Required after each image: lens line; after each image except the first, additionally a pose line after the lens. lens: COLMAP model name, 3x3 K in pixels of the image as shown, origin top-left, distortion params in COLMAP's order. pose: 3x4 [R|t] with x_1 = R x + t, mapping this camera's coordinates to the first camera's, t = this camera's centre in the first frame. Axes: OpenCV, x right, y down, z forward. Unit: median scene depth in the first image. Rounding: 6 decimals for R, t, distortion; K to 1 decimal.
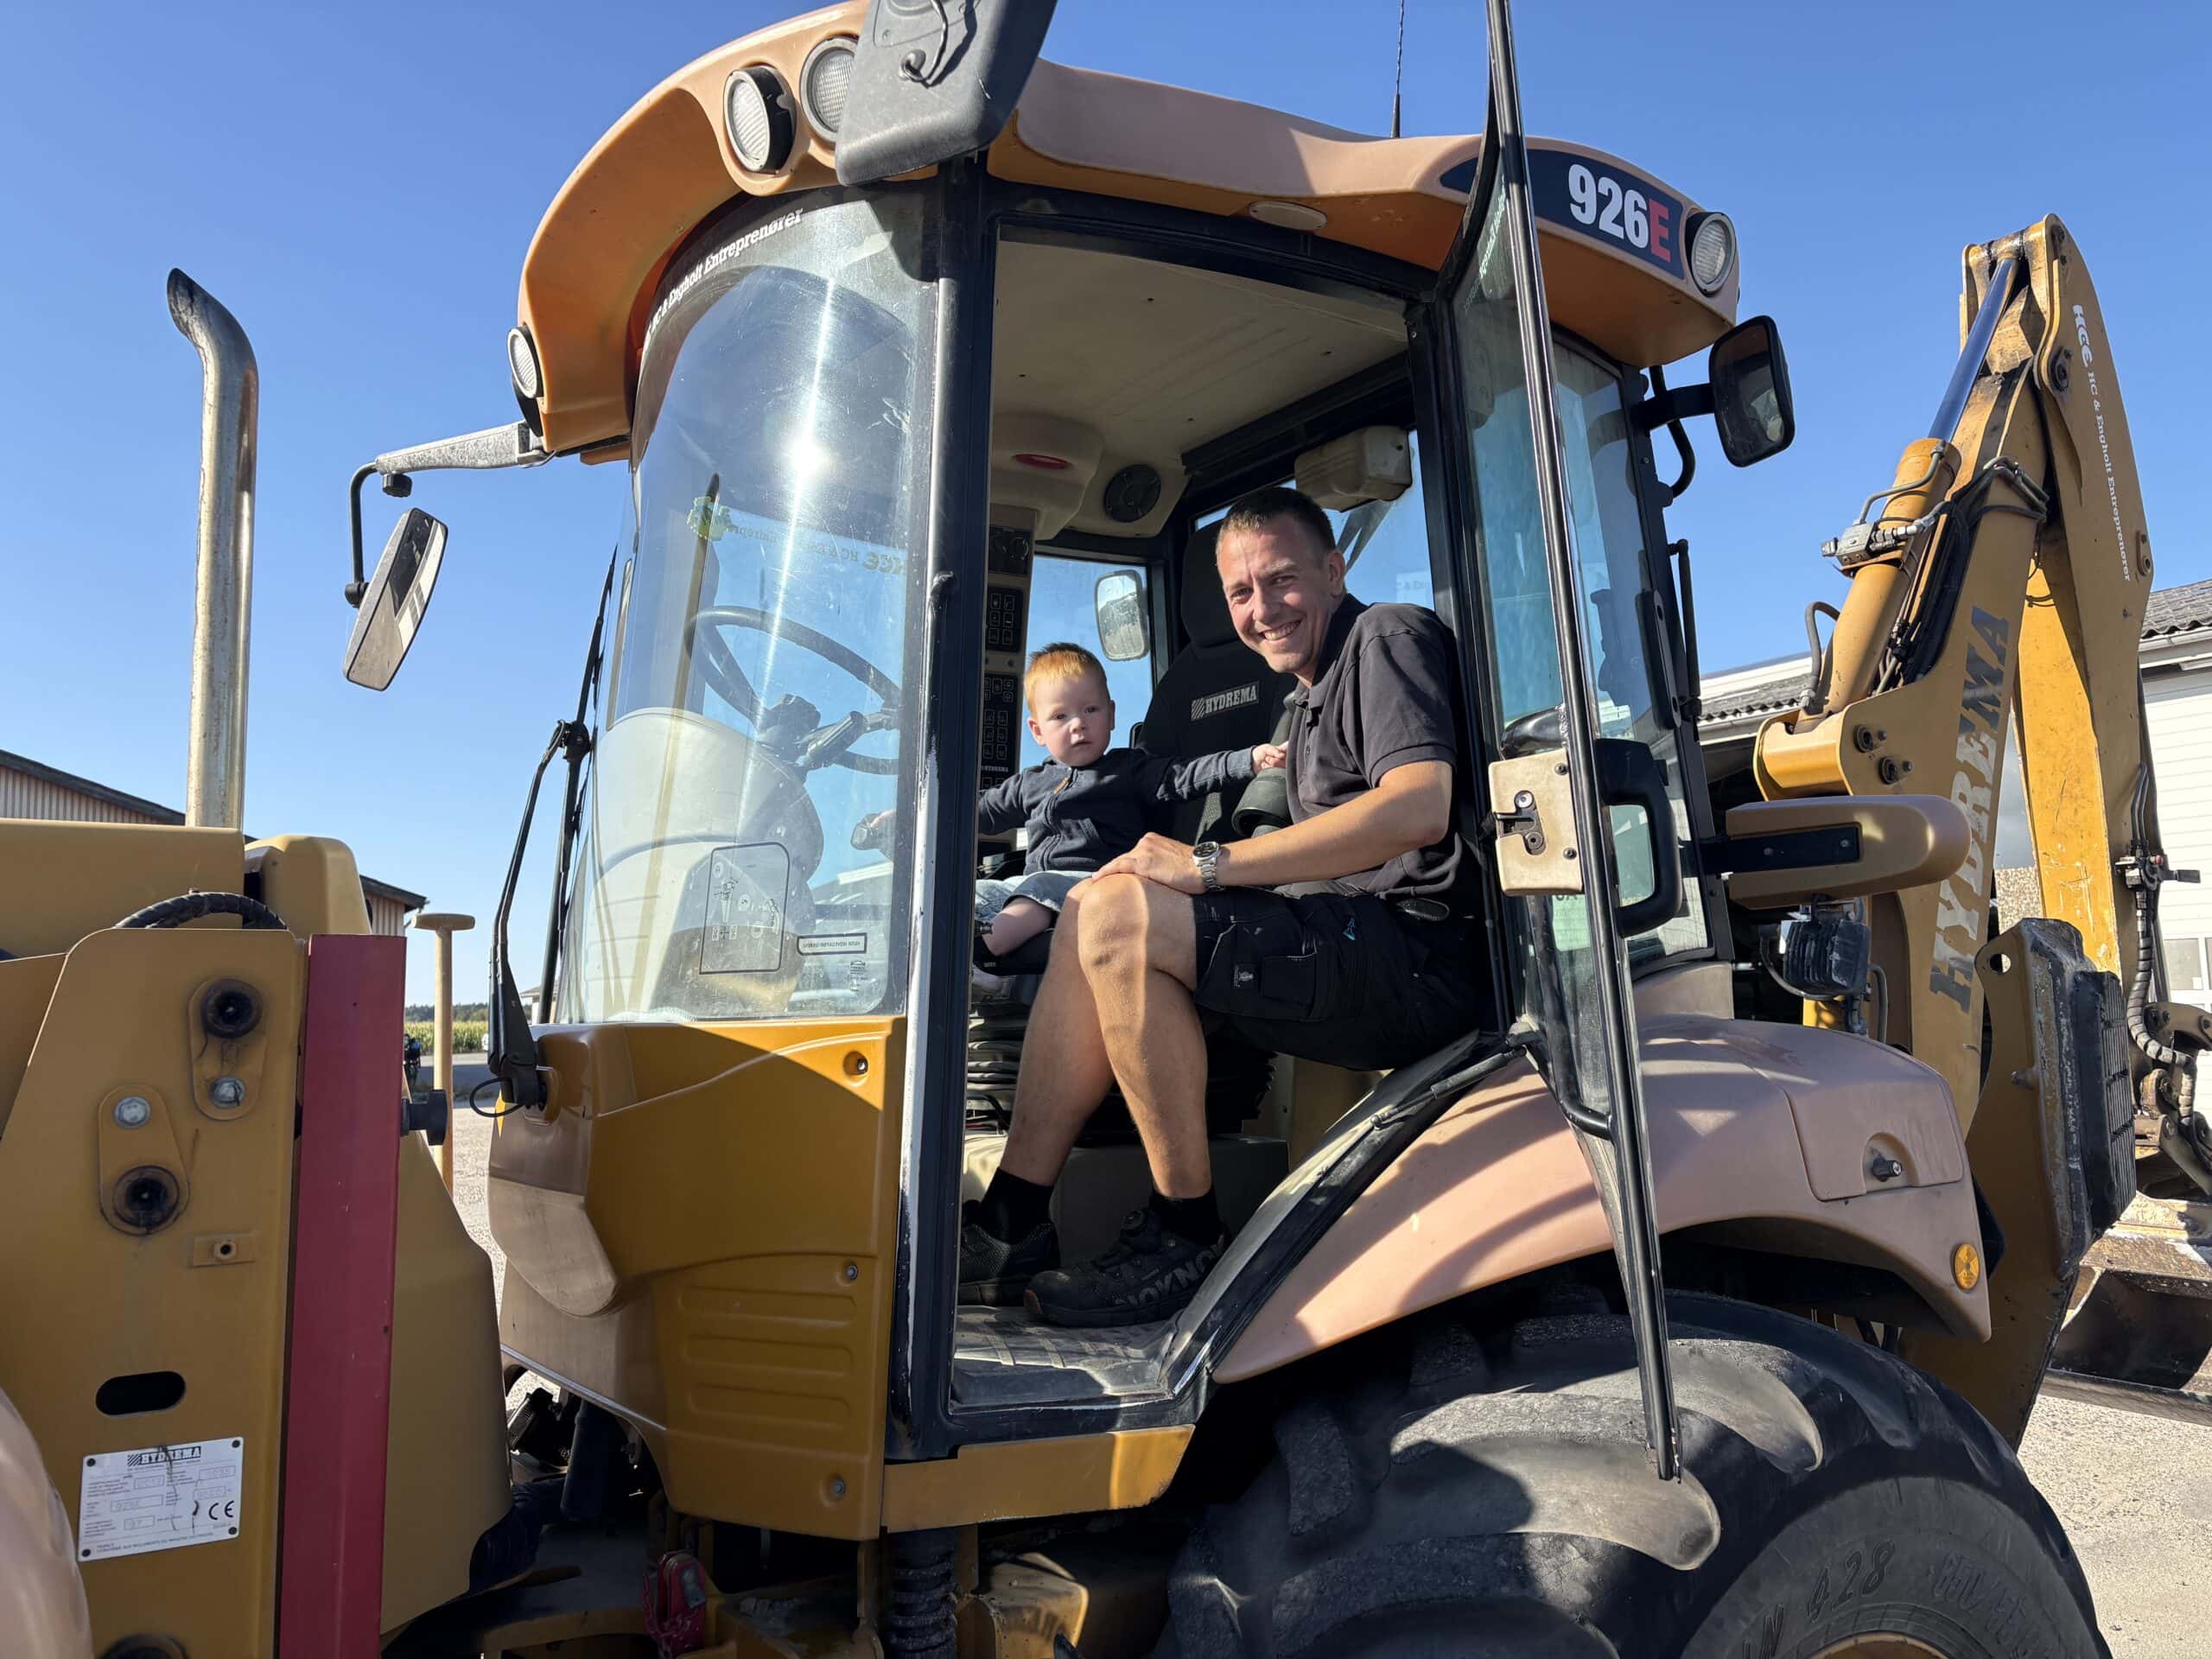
lens RADIAL K [[1689.7, 0, 1112.1], [0, 1689.7, 876.8], [0, 0, 1]] dist [0.013211, -0.009441]
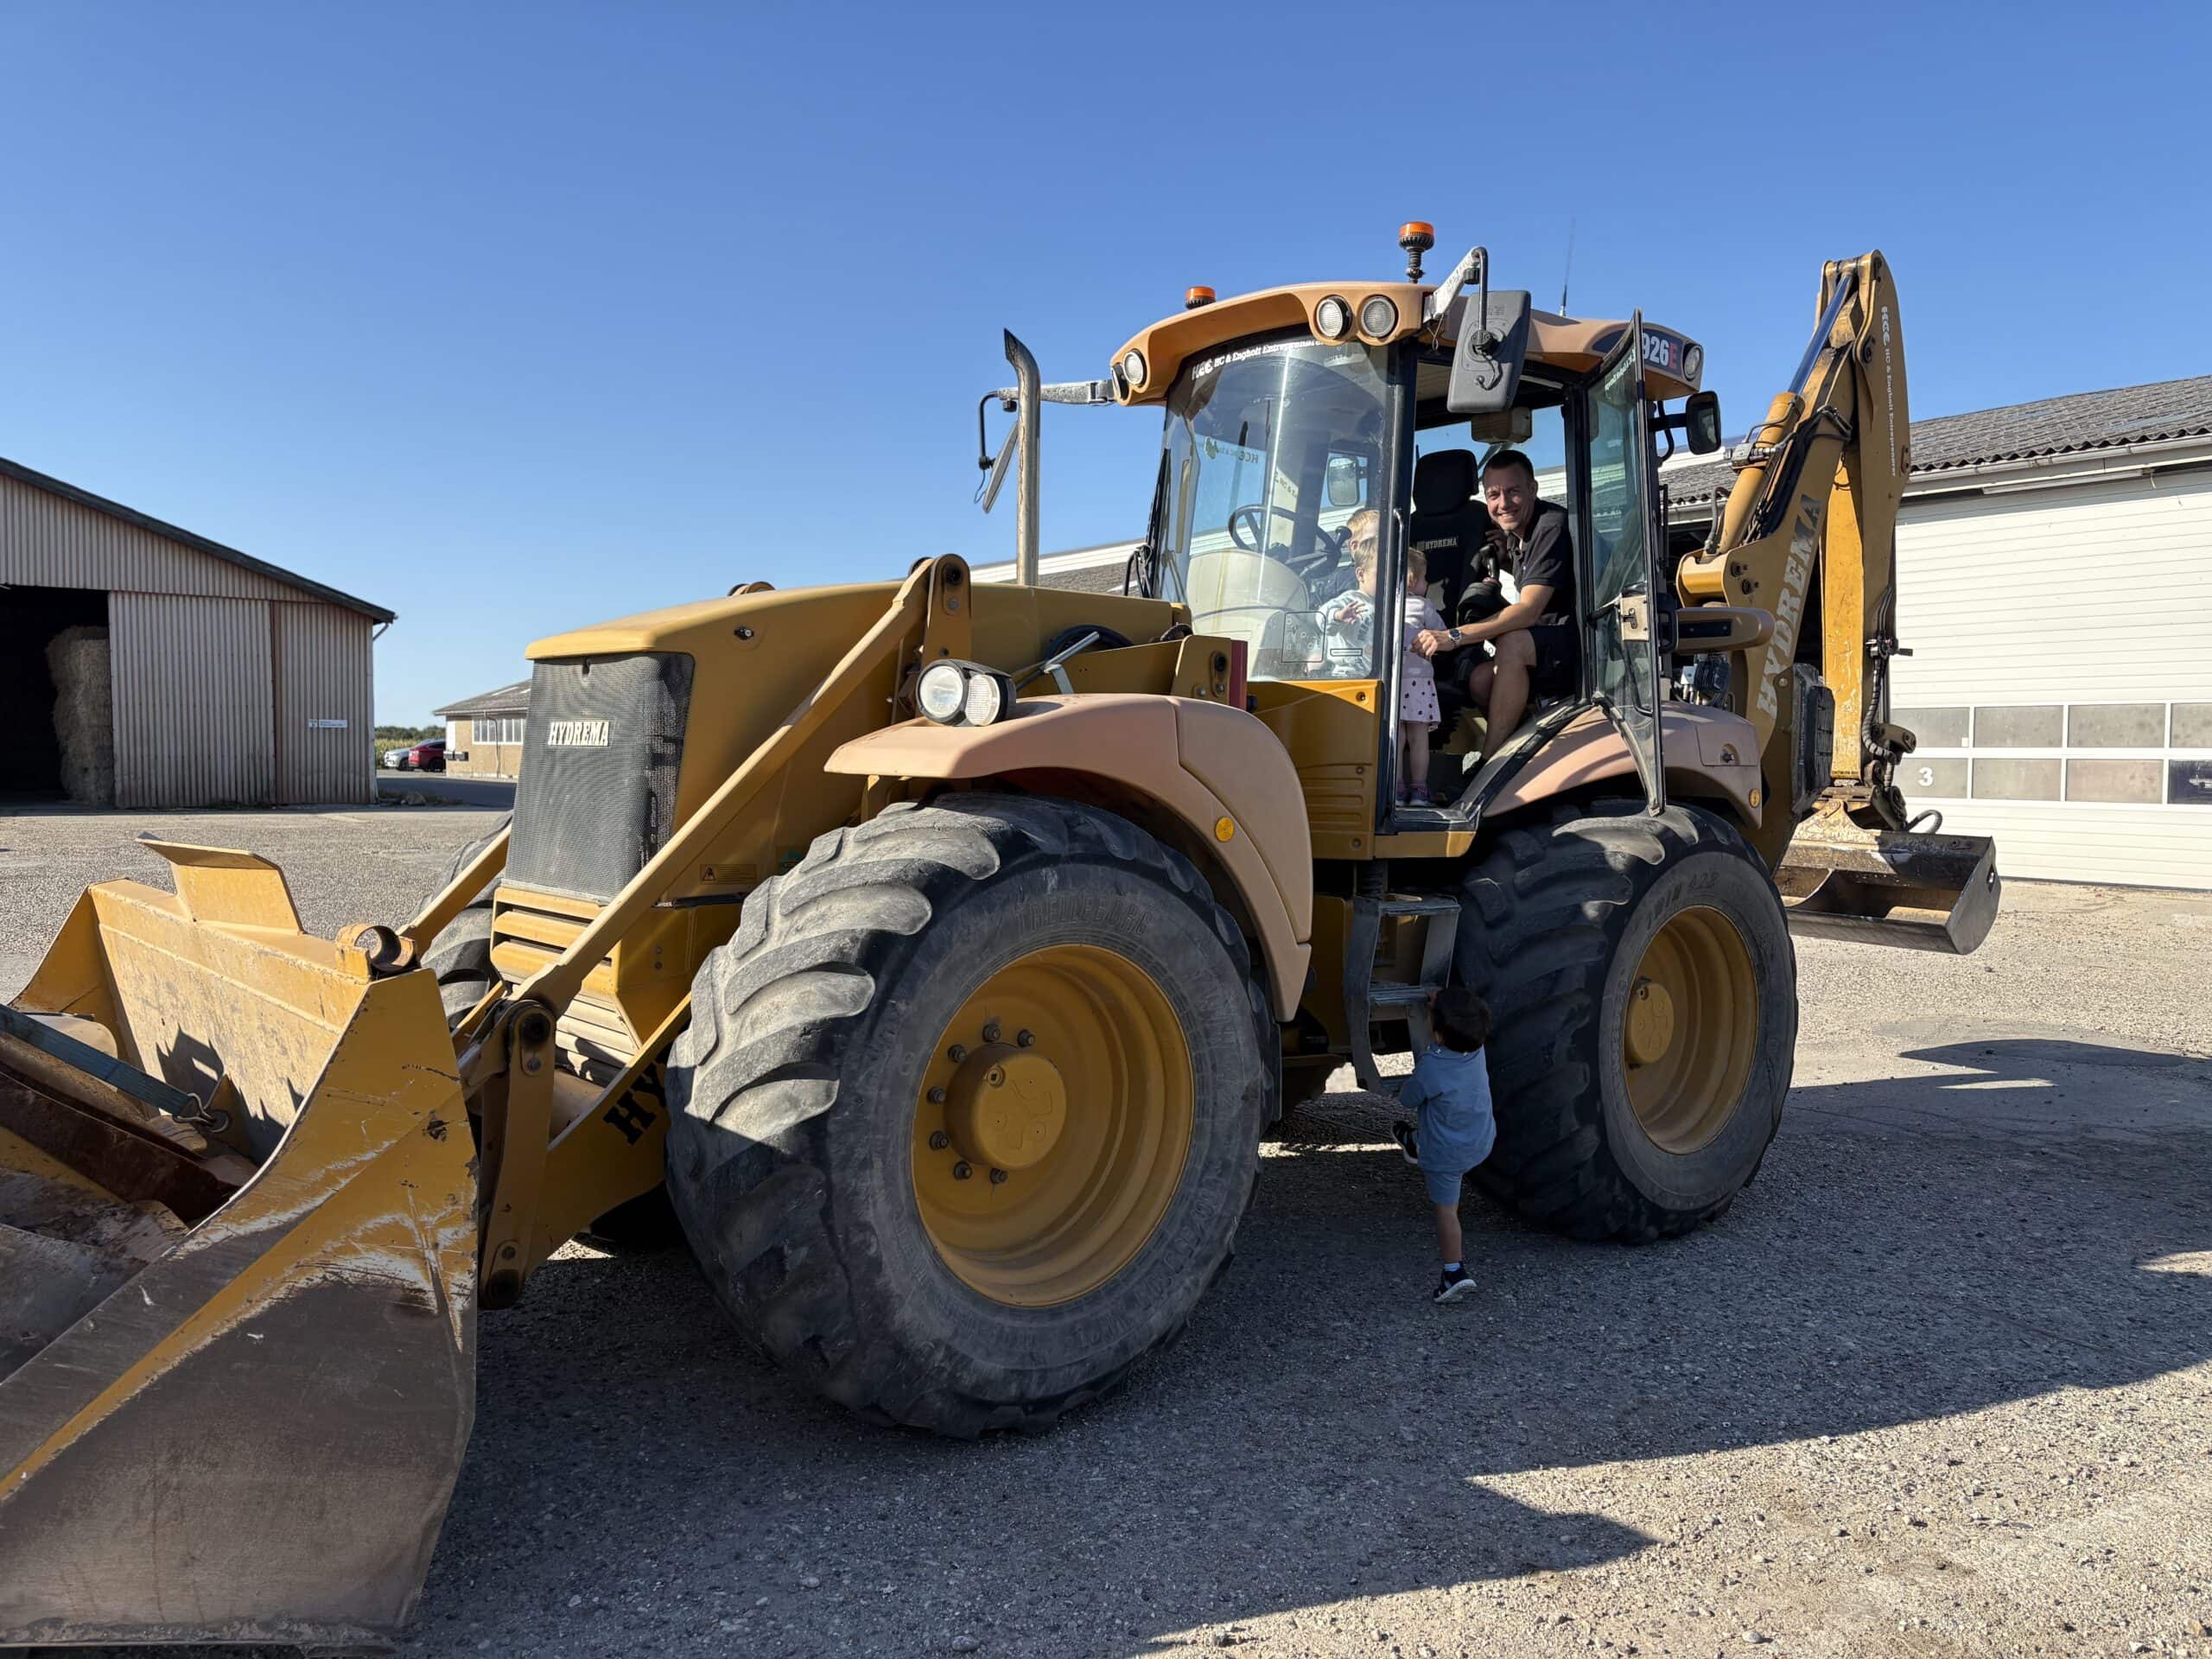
lens RADIAL K [[1689.7, 0, 1112.1], [0, 1689.7, 876.8], [0, 0, 1]] dist [0.013211, -0.009441]
pose [[0.996128, 0.033267, 0.081380, -0.604392], [-0.045083, 0.987965, 0.147963, 0.013101], [-0.075479, -0.151059, 0.985639, -1.328542]]
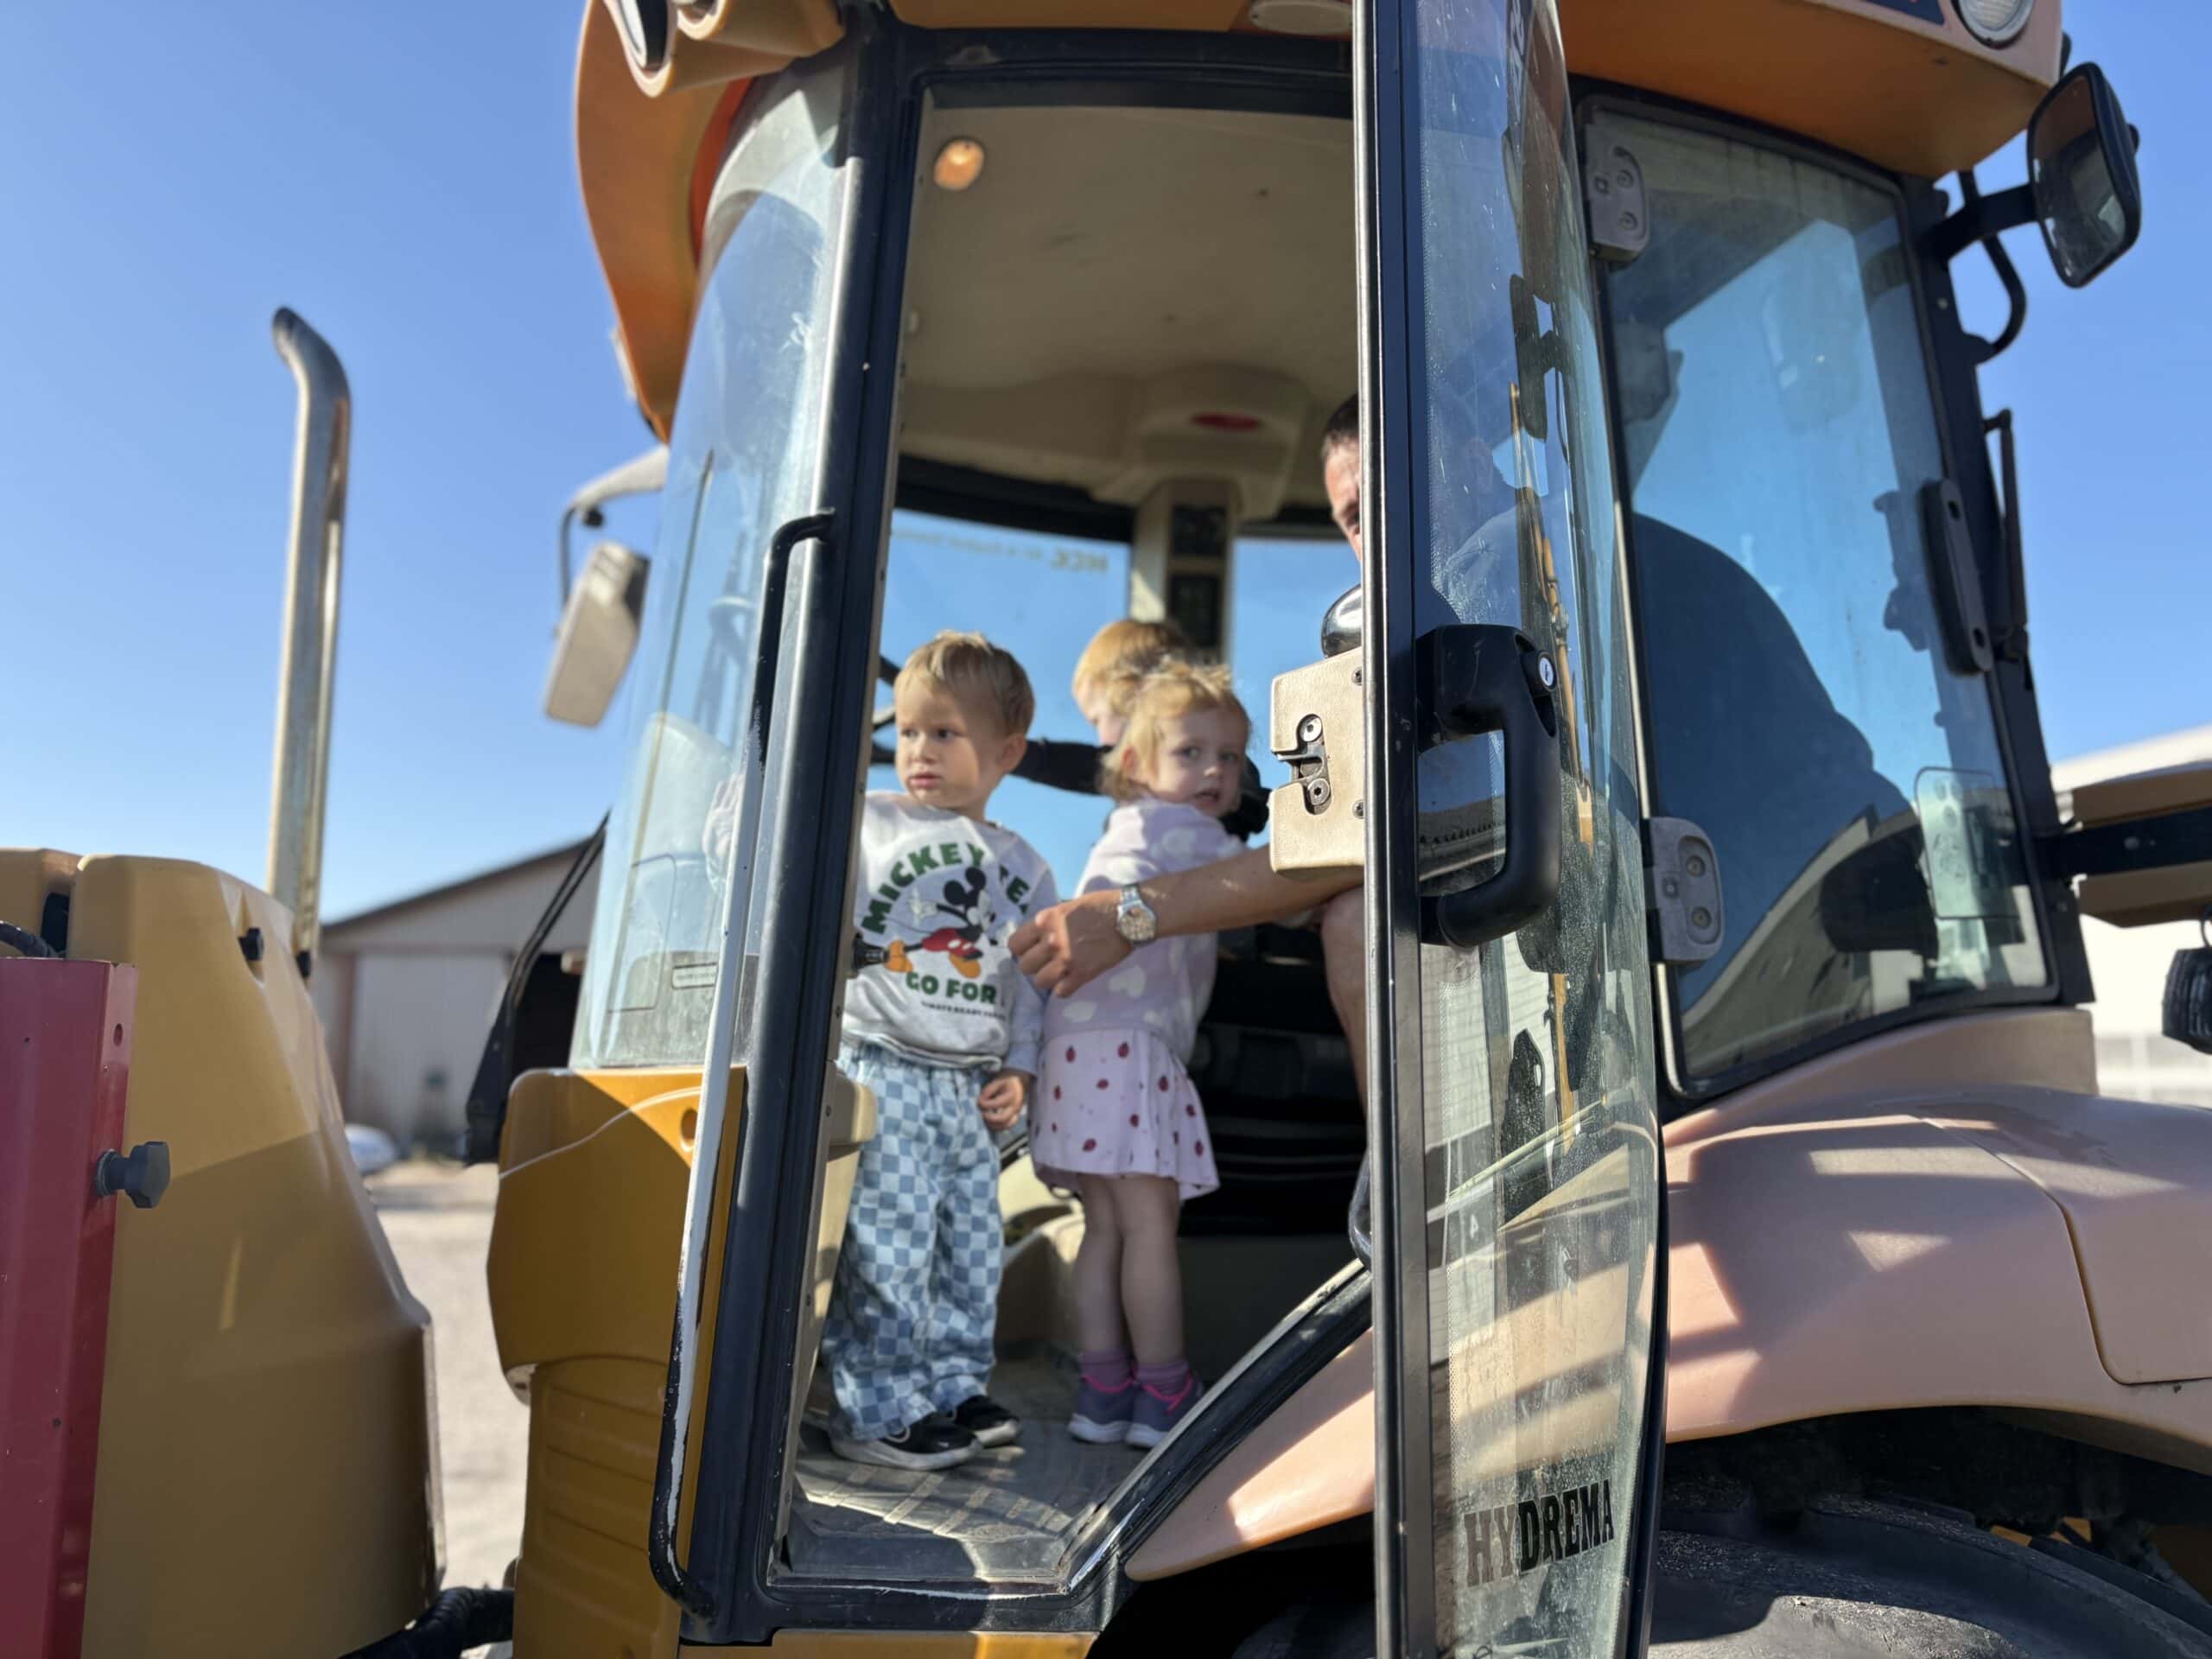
lens RADIAL K [[1689.7, 0, 1112.1], [0, 1689.7, 876.8], [0, 0, 1]] dist [0.013211, -0.009441]
pose [[0.944183, -0.022244, -0.328669, 0.241278], [0.010822, 0.999274, -0.036542, 0.020071], [0.329243, 0.030946, 0.943738, 0.244248]]
